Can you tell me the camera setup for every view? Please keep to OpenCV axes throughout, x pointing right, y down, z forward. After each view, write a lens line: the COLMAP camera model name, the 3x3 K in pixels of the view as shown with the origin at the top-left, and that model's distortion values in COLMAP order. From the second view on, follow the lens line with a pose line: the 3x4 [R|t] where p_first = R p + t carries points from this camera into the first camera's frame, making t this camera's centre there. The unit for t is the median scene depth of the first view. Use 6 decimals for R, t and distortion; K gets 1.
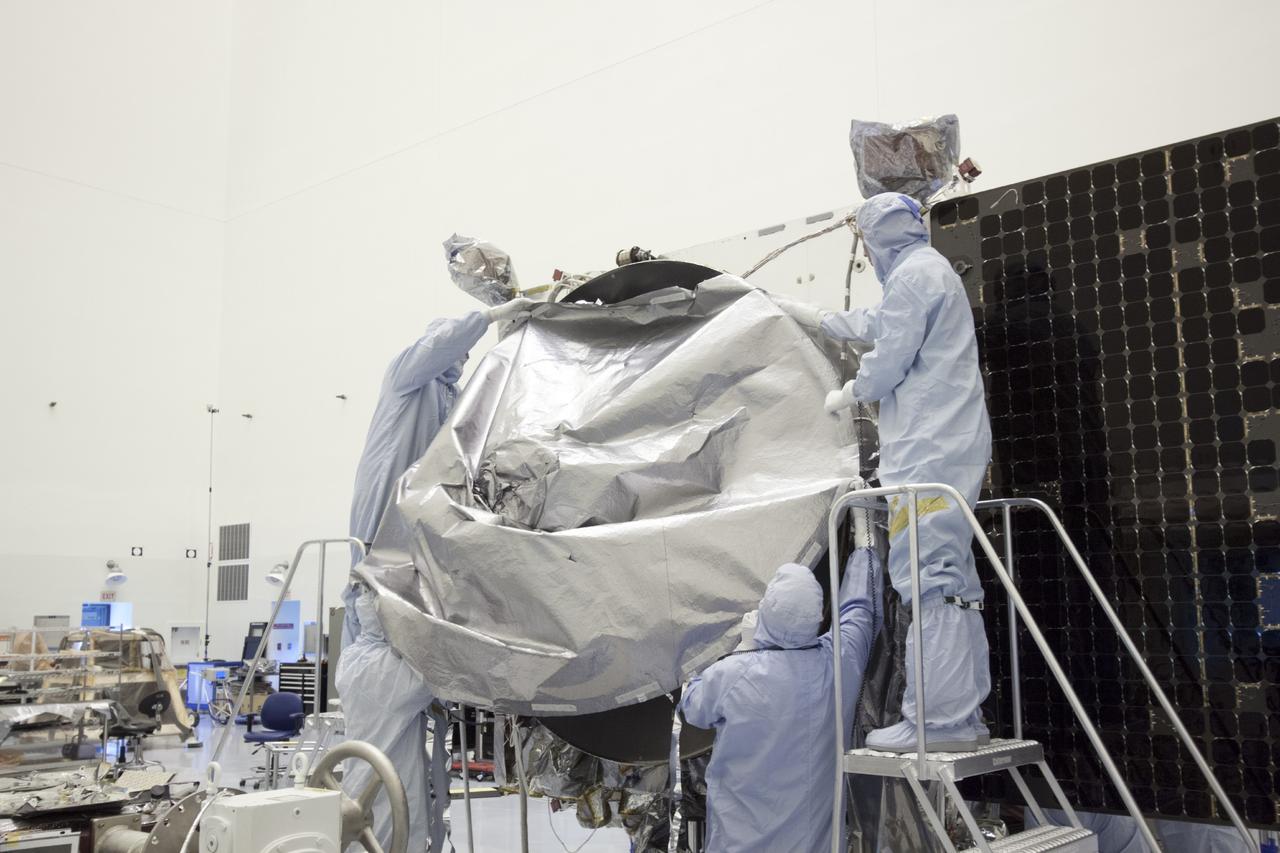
lens RADIAL K [[1231.6, 0, 637.9], [0, 1231.6, 448.8], [0, 0, 1]] dist [0.007635, 0.035911]
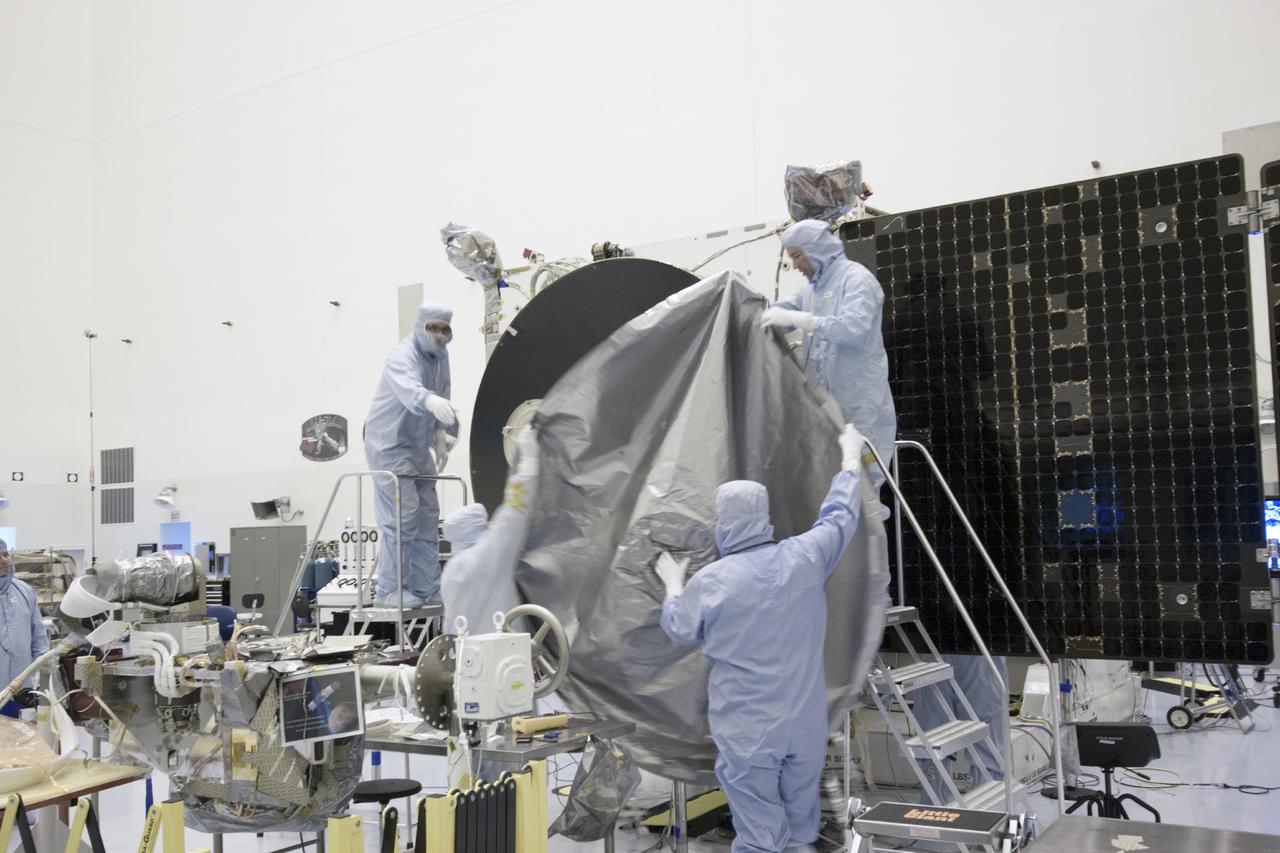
lens RADIAL K [[1231.6, 0, 637.9], [0, 1231.6, 448.8], [0, 0, 1]] dist [0.007635, 0.035911]
pose [[0.992418, -0.010670, 0.122441, -0.161550], [0.002209, 0.997612, 0.069032, -0.047069], [-0.122886, -0.068238, 0.990072, -0.356131]]
